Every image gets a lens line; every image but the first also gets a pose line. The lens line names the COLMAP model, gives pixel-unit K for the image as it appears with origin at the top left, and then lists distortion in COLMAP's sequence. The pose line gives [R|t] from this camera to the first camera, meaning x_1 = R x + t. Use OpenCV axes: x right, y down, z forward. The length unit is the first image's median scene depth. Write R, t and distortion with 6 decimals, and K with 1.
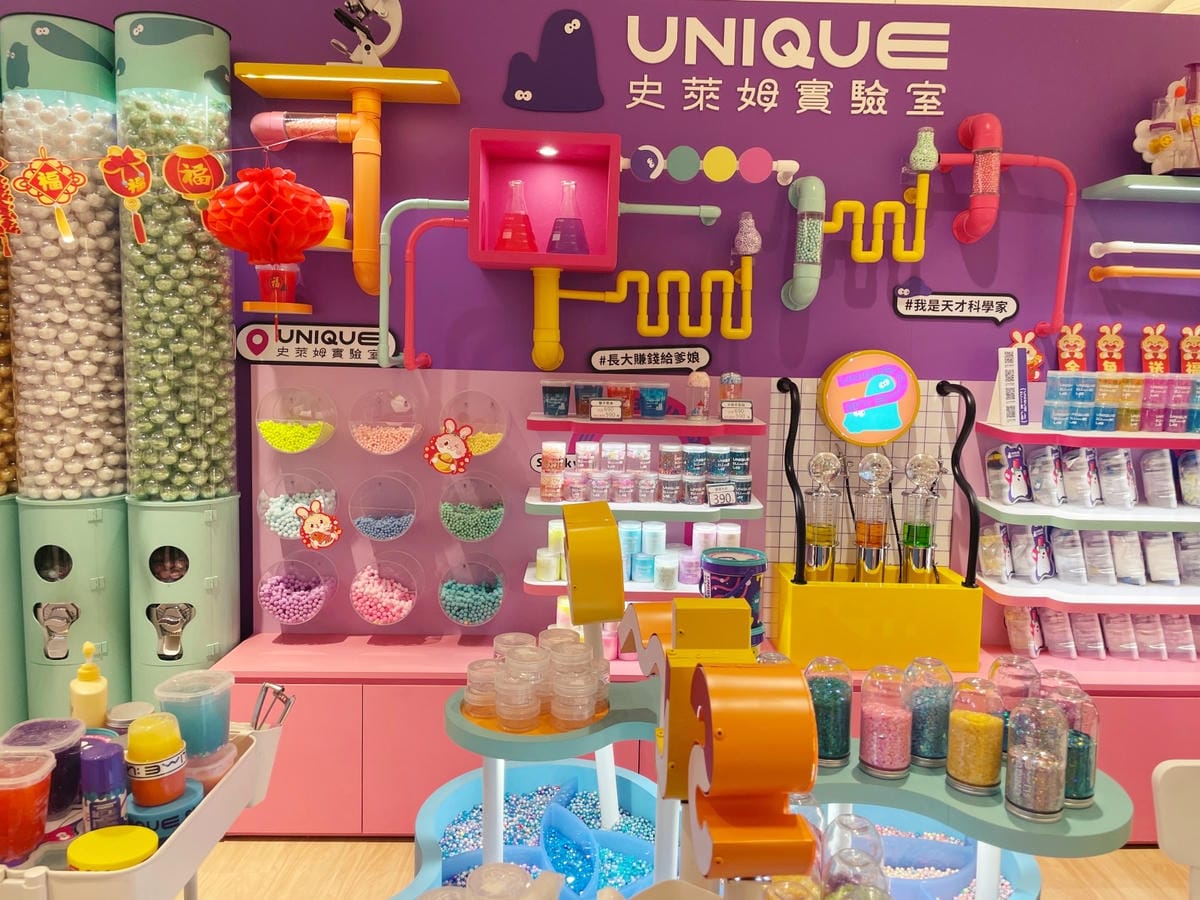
lens RADIAL K [[907.1, 0, 609.6], [0, 907.1, 444.9], [0, 0, 1]] dist [0.083901, -0.119397]
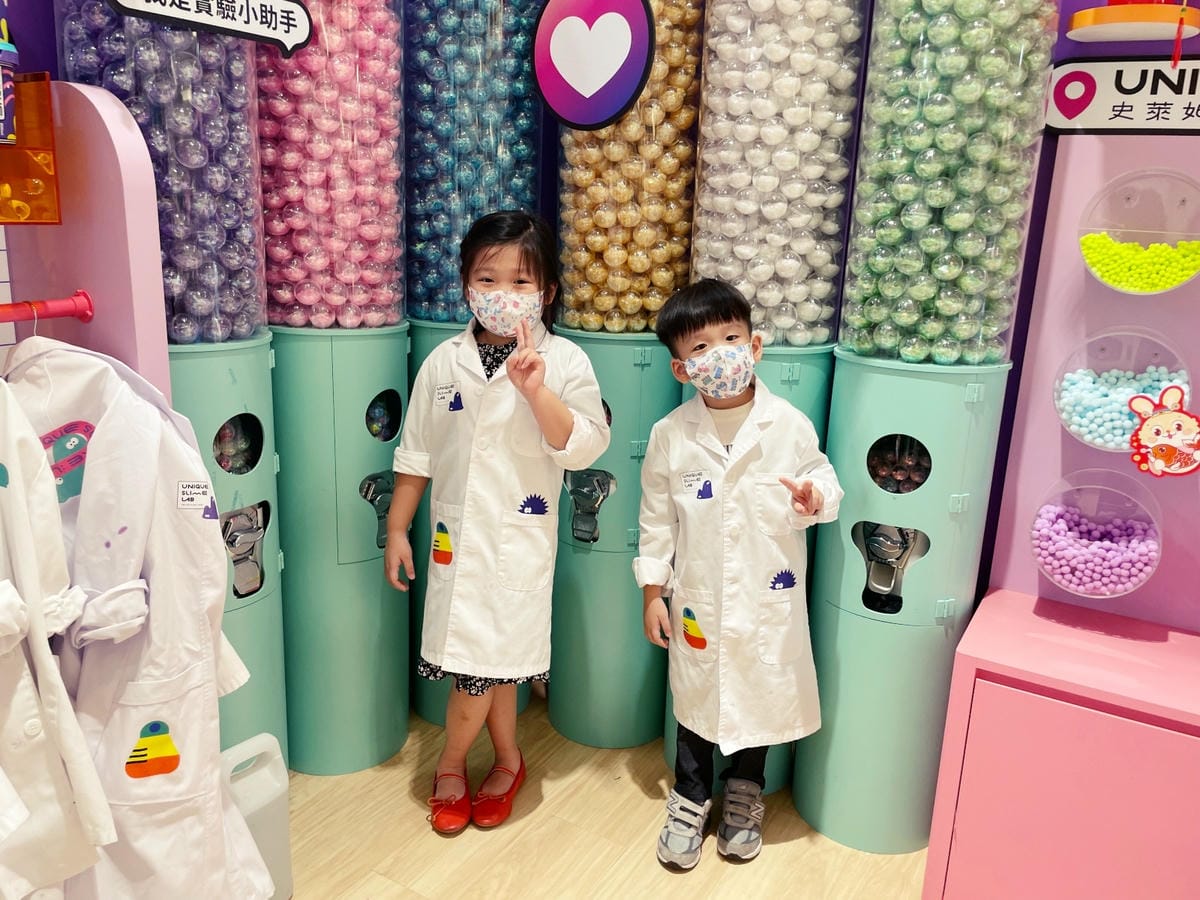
lens RADIAL K [[907.1, 0, 609.6], [0, 907.1, 444.9], [0, 0, 1]] dist [0.083901, -0.119397]
pose [[0.847364, 0.142352, -0.511576, -0.317200], [-0.074421, 0.985725, 0.151020, 0.037207], [0.525772, -0.089897, 0.845862, 0.363219]]
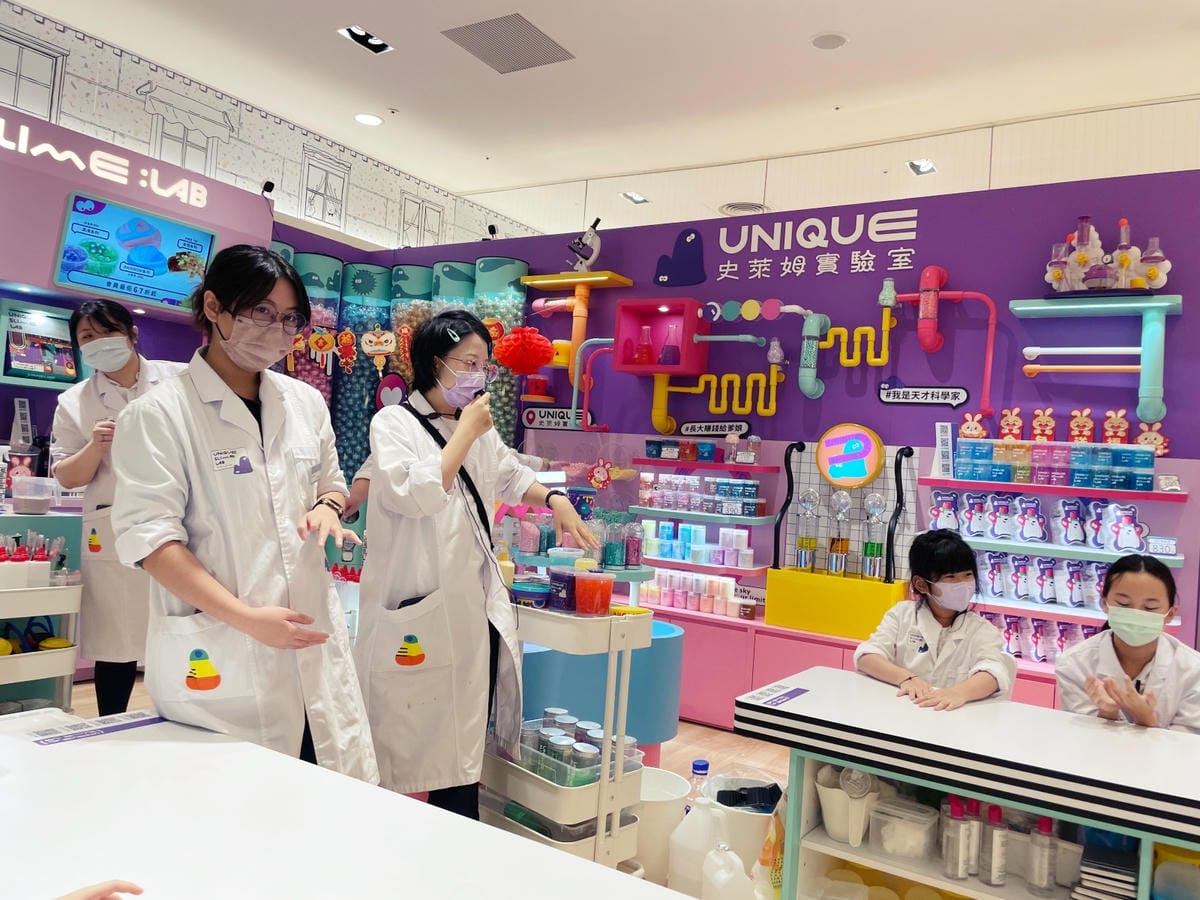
lens RADIAL K [[907.1, 0, 609.6], [0, 907.1, 444.9], [0, 0, 1]] dist [0.083901, -0.119397]
pose [[0.837157, 0.022140, -0.546514, 0.789256], [-0.104928, 0.987123, -0.120739, 0.154724], [0.536803, 0.158422, 0.828701, -0.449394]]
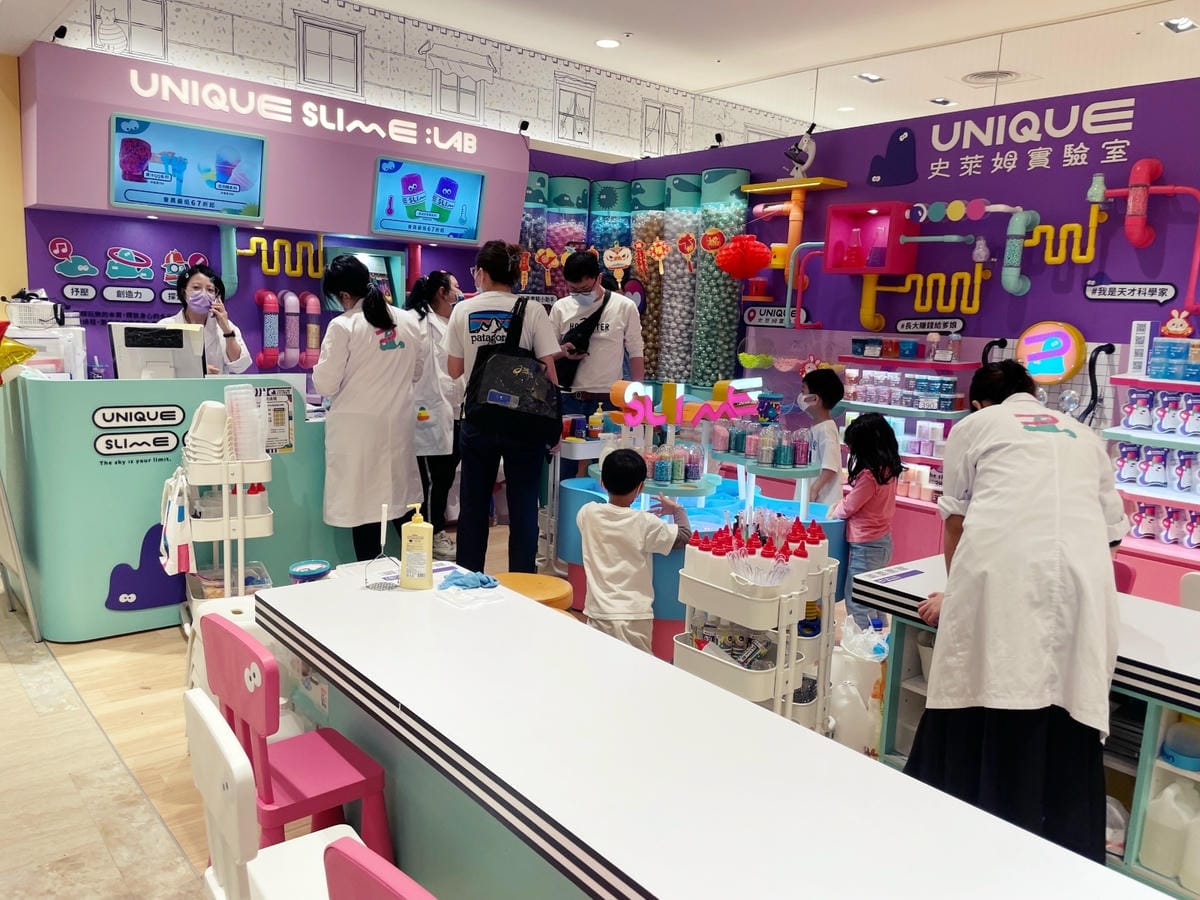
lens RADIAL K [[904.9, 0, 594.1], [0, 904.9, 462.9], [0, 0, 1]] dist [0.073504, -0.111020]
pose [[0.624413, 0.130895, -0.770049, 1.045927], [-0.101149, 0.991108, 0.086452, 0.078444], [0.774518, 0.023908, 0.632100, -0.576441]]
